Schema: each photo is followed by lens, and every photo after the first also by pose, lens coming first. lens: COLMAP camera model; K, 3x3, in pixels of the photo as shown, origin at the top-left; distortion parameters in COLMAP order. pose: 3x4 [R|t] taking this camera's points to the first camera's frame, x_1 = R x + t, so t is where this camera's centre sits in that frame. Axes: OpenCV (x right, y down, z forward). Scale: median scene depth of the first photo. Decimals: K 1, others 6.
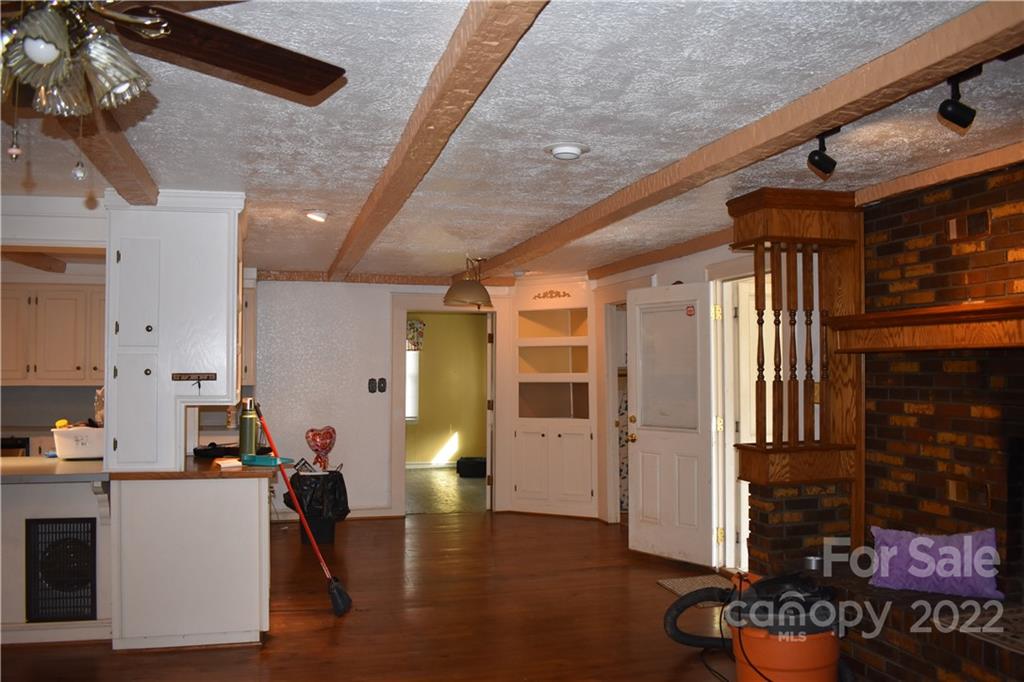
lens RADIAL K [[834.3, 0, 512.0], [0, 834.3, 341.0], [0, 0, 1]] dist [-0.095985, 0.020148]
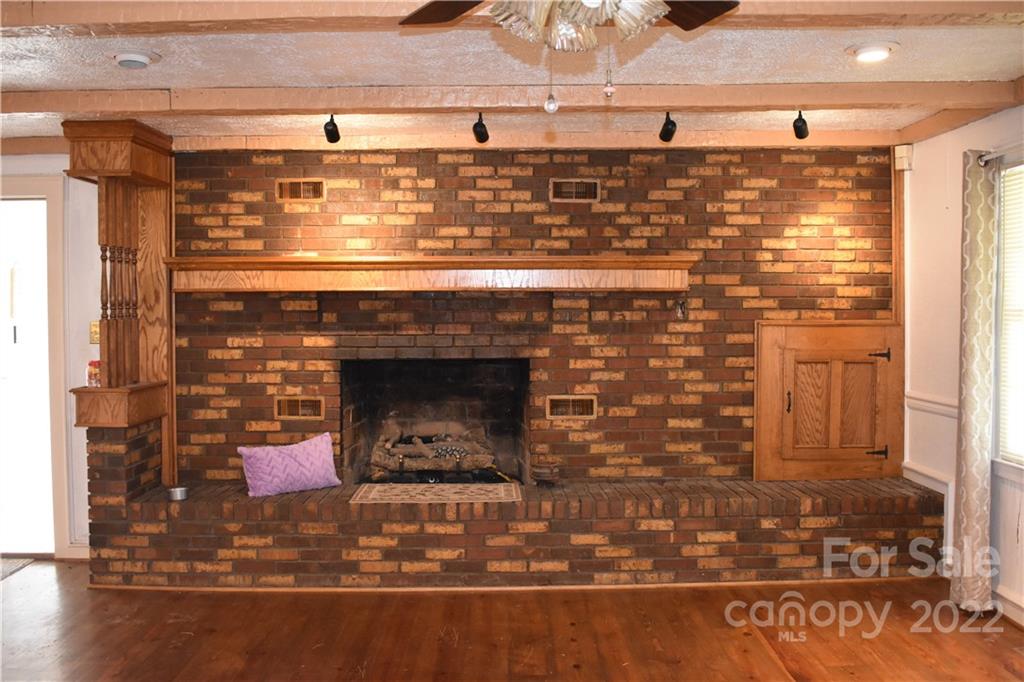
lens RADIAL K [[963.3, 0, 512.0], [0, 963.3, 341.0], [0, 0, 1]] dist [-0.078272, 0.000128]
pose [[0.272730, -0.031334, 0.961580, -0.684198], [-0.030021, 0.998706, 0.041059, 0.014571], [-0.961622, -0.040066, 0.271436, 0.271550]]
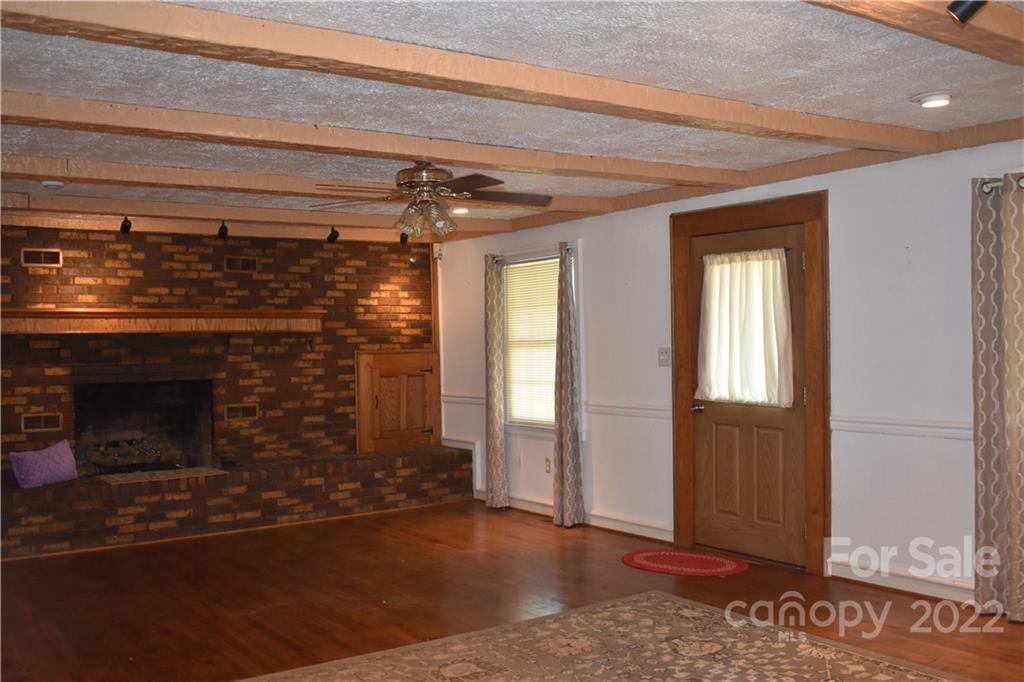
lens RADIAL K [[963.3, 0, 512.0], [0, 963.3, 341.0], [0, 0, 1]] dist [-0.078272, 0.000128]
pose [[-0.323329, 0.007446, 0.946257, -1.396752], [-0.015739, 0.999788, -0.013245, 0.031741], [-0.946156, -0.019176, -0.323143, 0.661368]]
